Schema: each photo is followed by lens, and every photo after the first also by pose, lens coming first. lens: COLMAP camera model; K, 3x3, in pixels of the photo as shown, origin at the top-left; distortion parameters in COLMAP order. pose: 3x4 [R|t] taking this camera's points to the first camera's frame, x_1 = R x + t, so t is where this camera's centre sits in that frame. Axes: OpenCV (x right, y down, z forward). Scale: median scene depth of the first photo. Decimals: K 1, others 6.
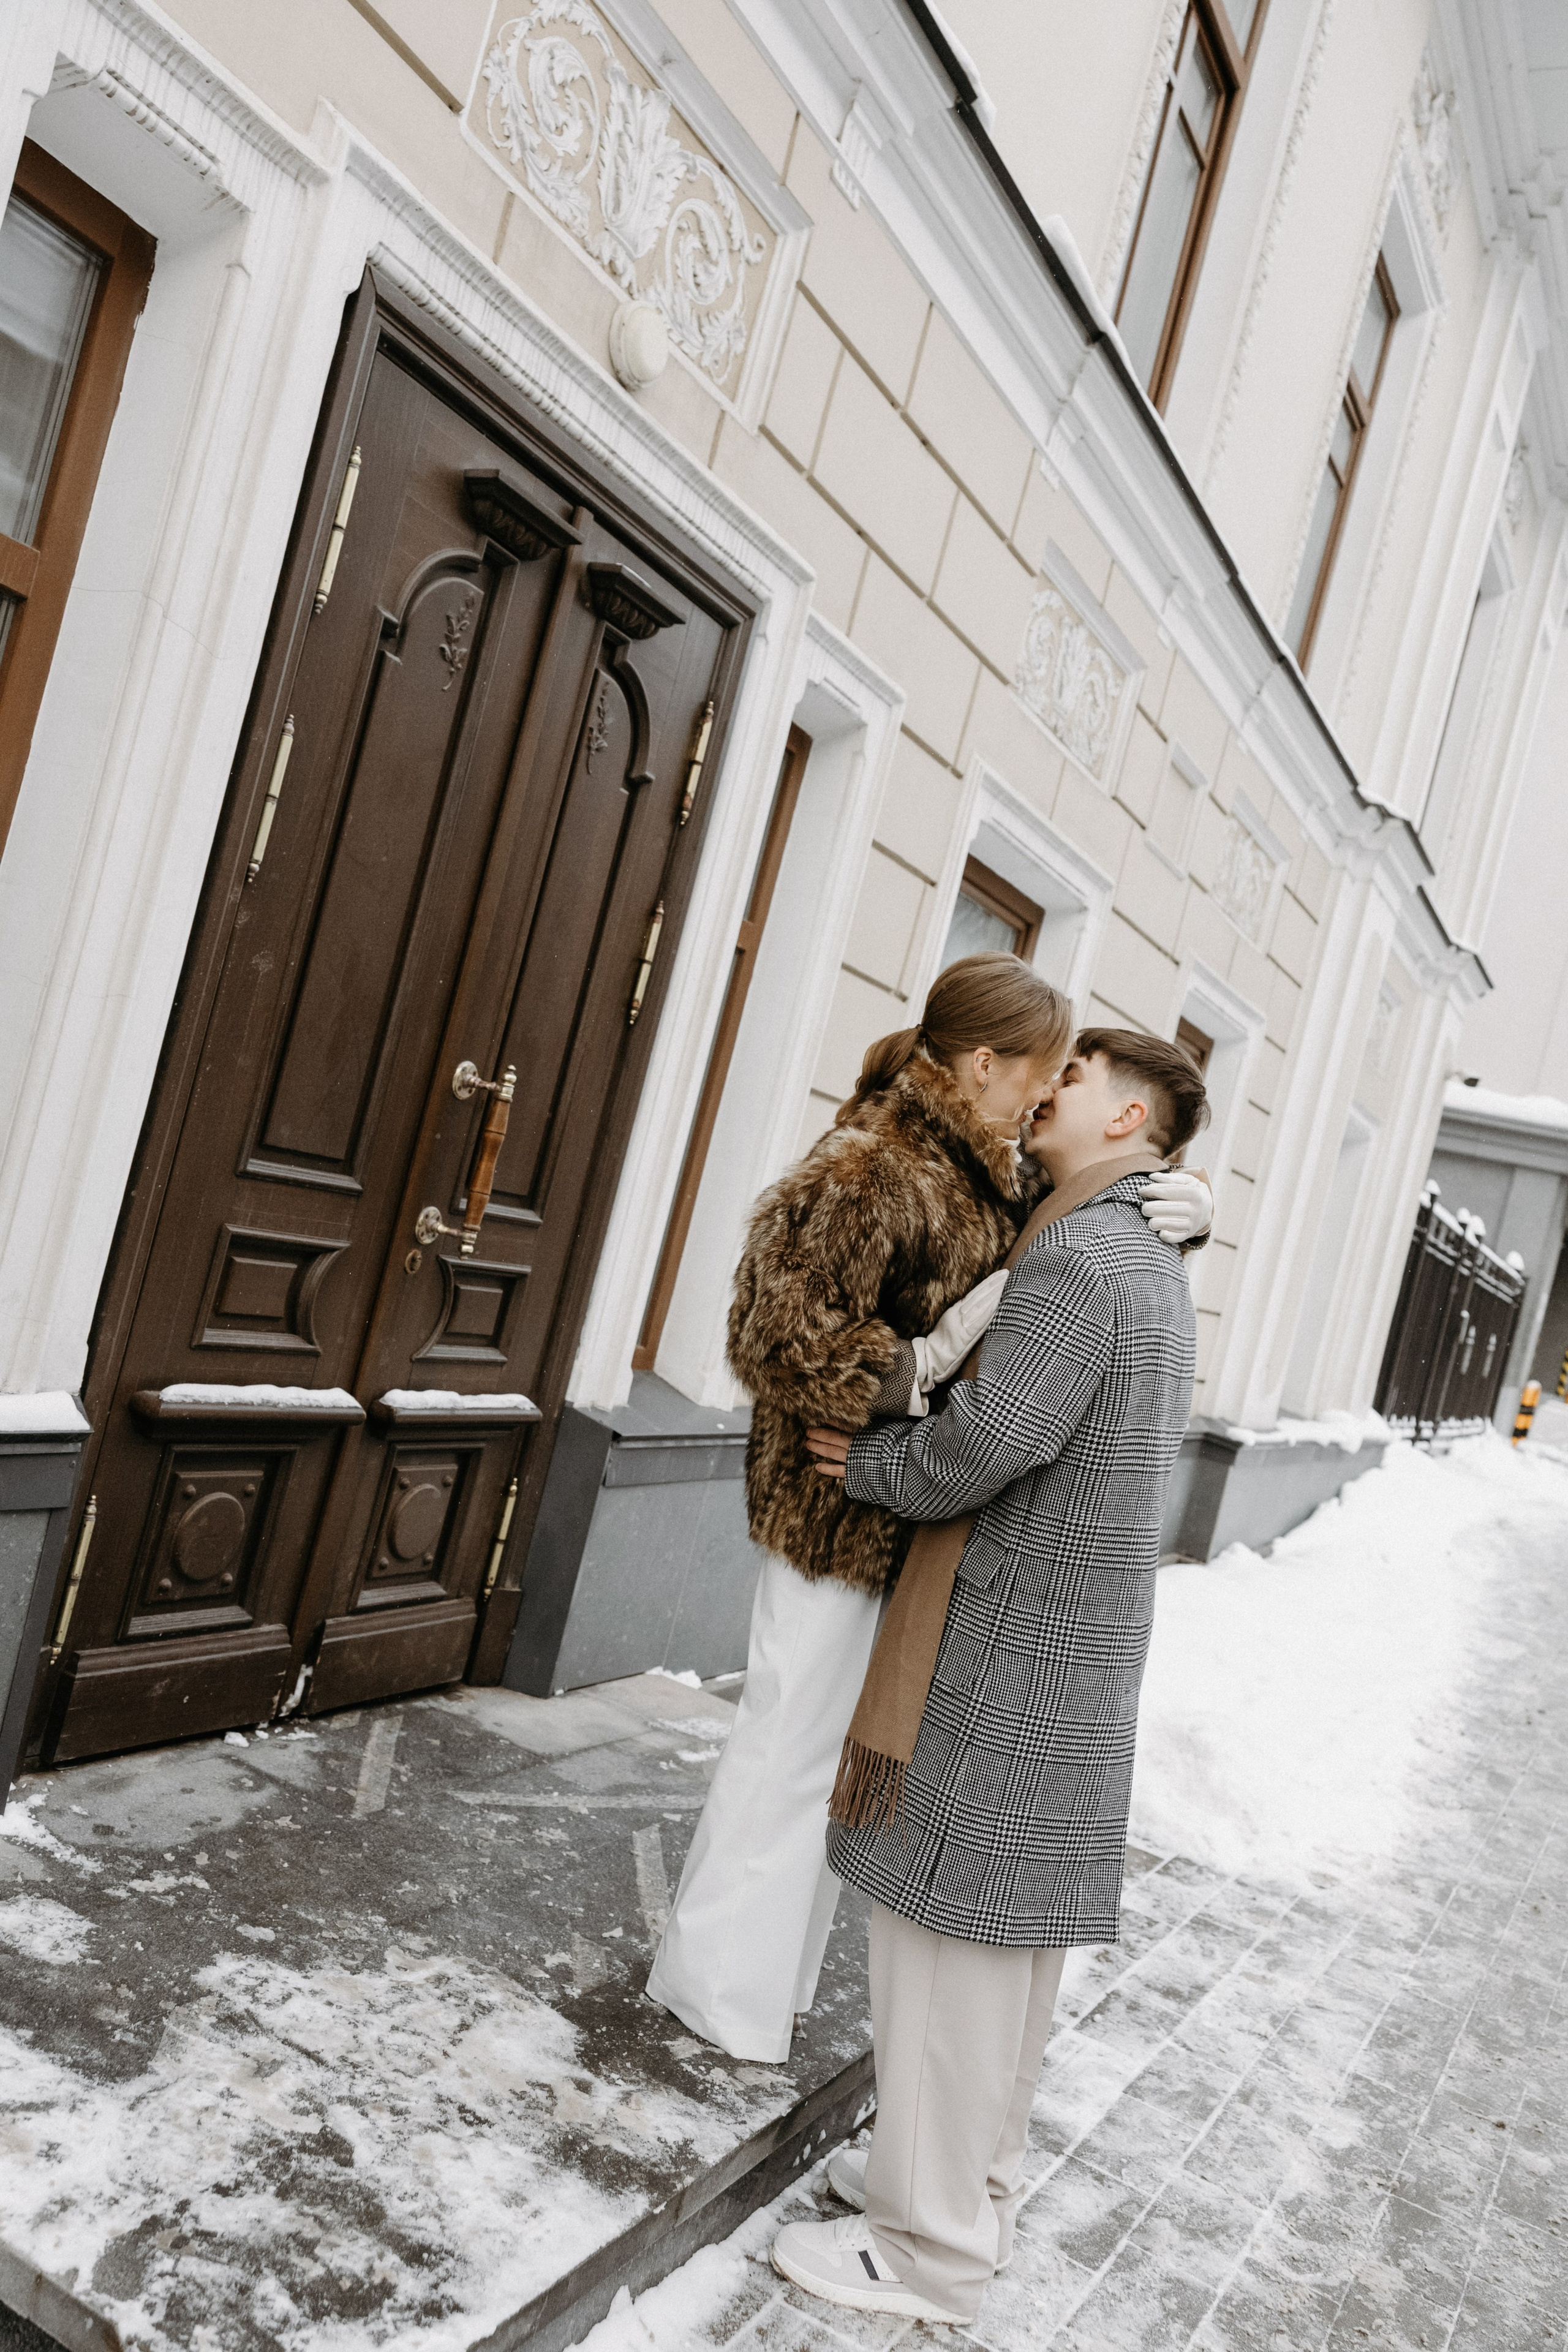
lens RADIAL K [[1862.1, 0, 784.0], [0, 1862.1, 1176.0], [0, 0, 1]] dist [-0.002505, 0.007989]
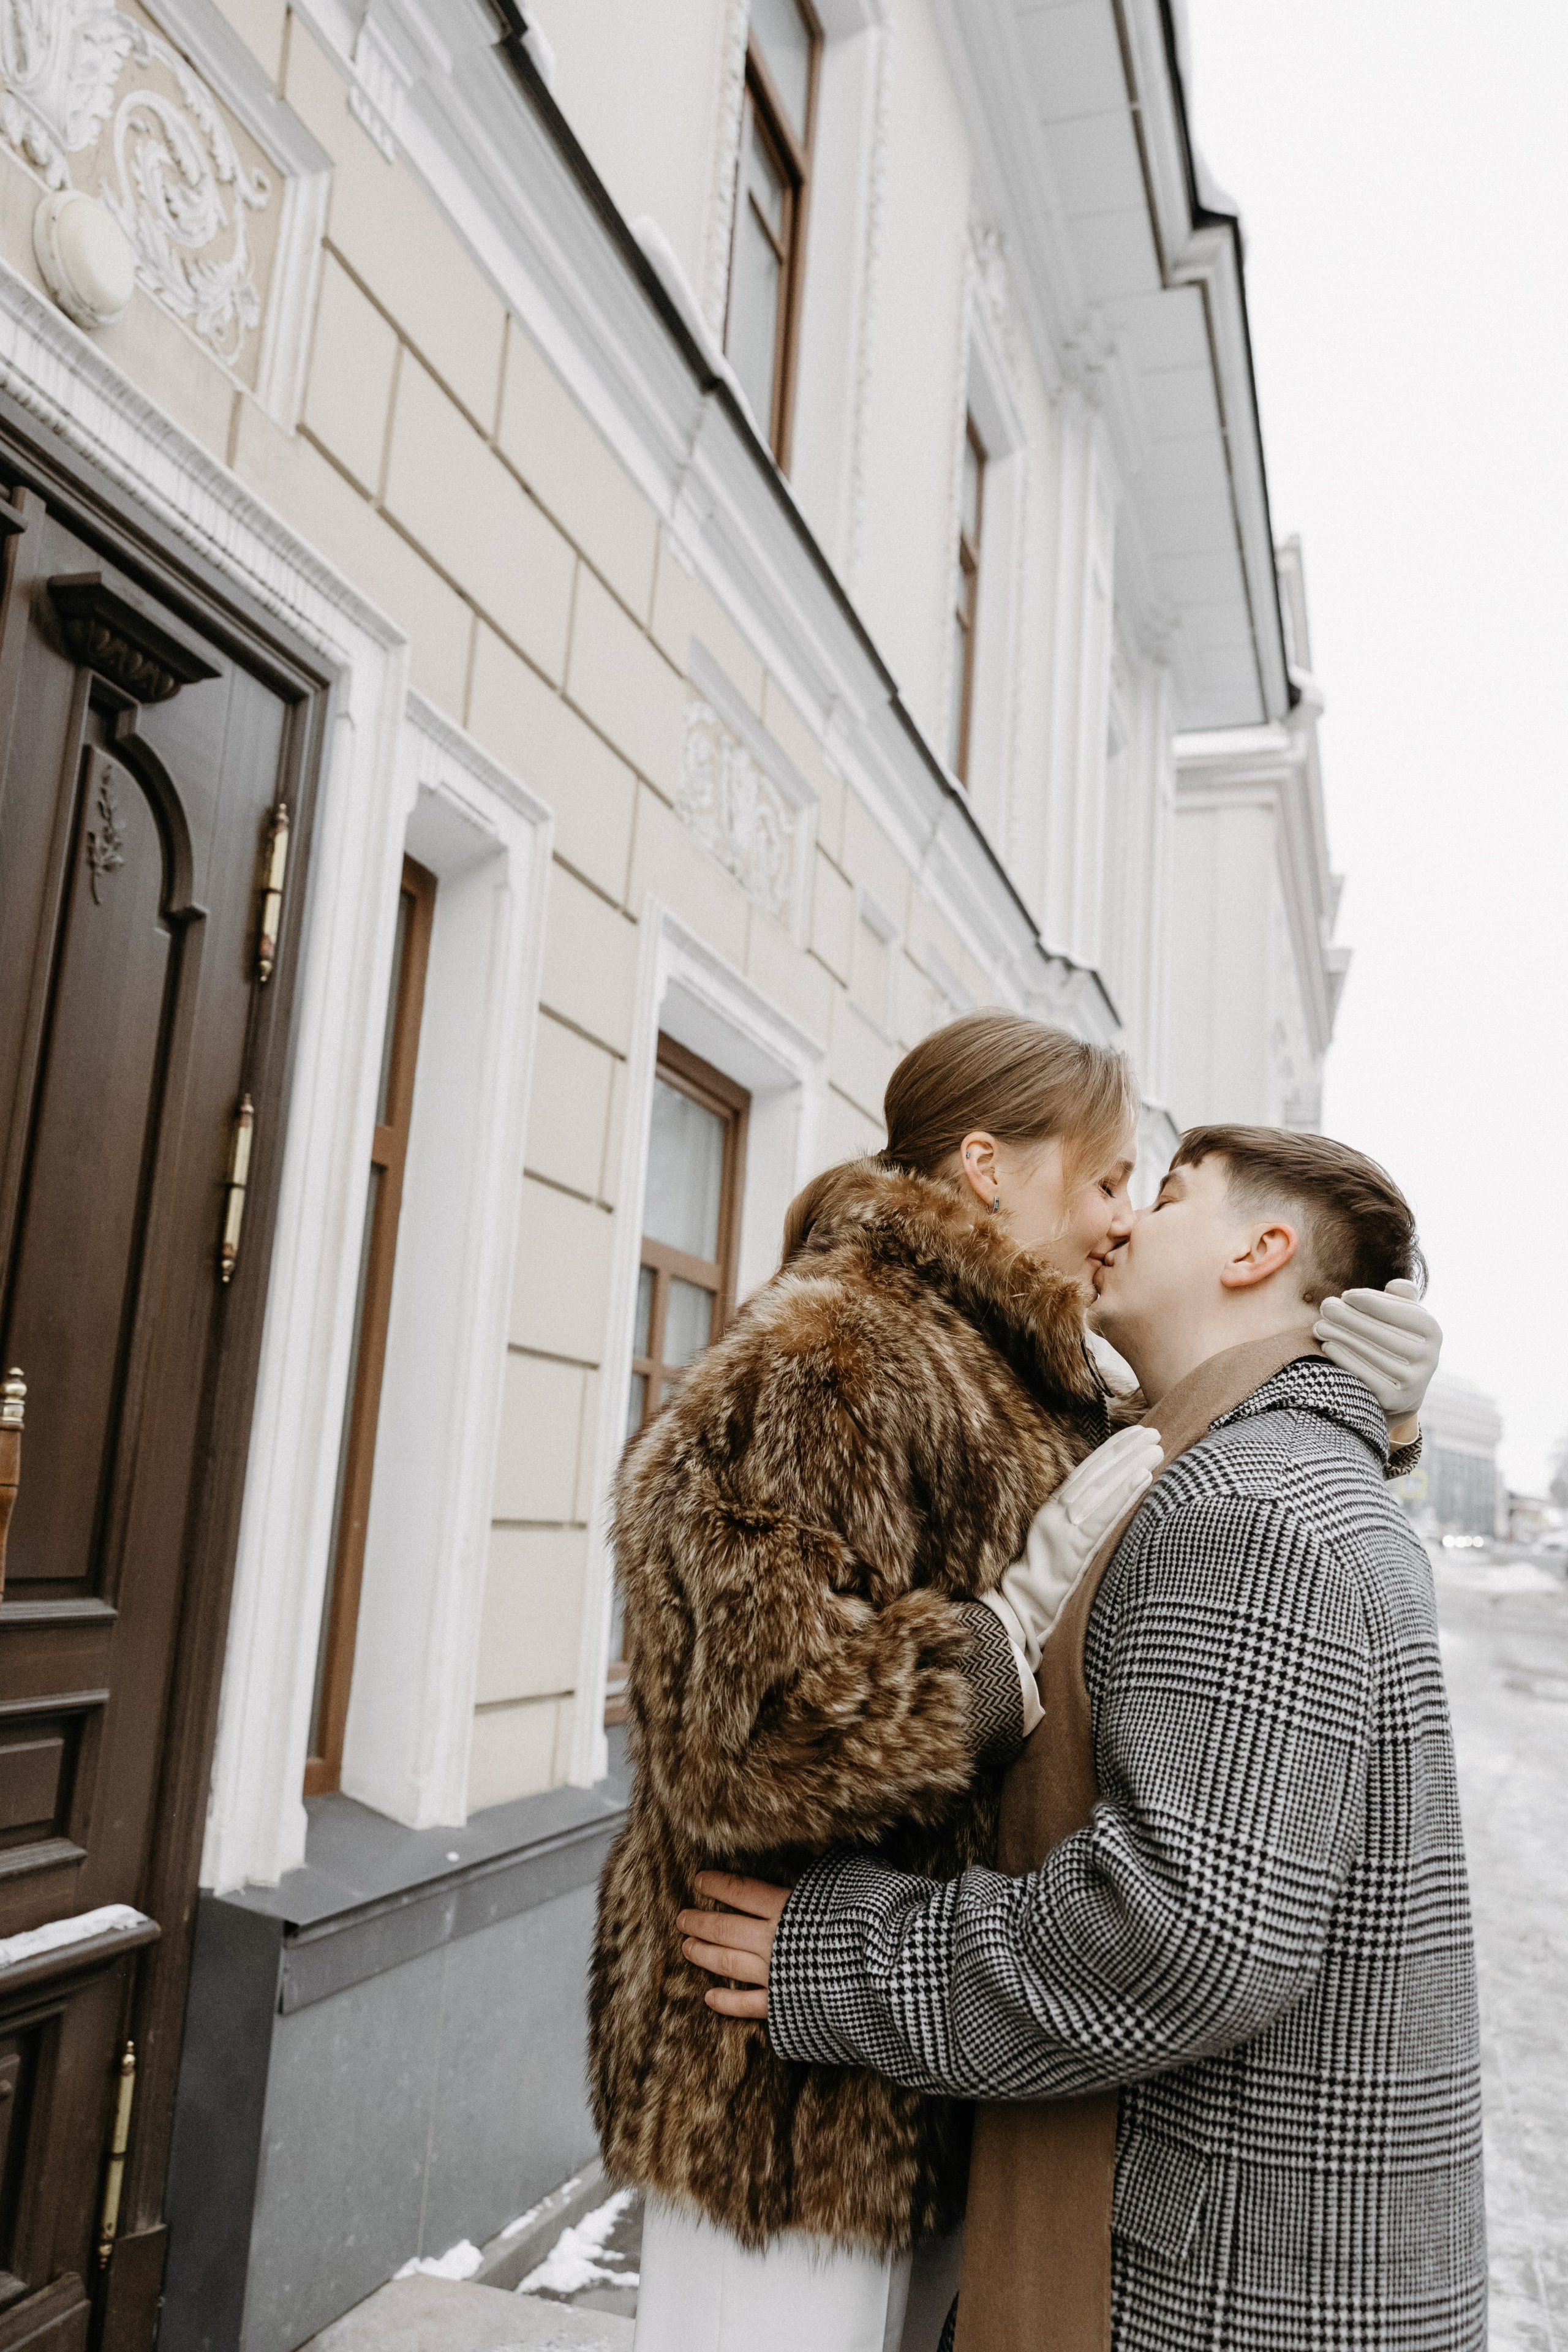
lens RADIAL K [[1862.1, 0, 784.0], [0, 1862.1, 1176.0], [0, 0, 1]] dist [-0.002505, 0.007989]
pose [[0.971459, -0.147944, 0.185421, -0.006731], [0.172623, 0.977044, -0.124844, -0.001980], [-0.162695, 0.153288, 0.974696, 0.317437]]
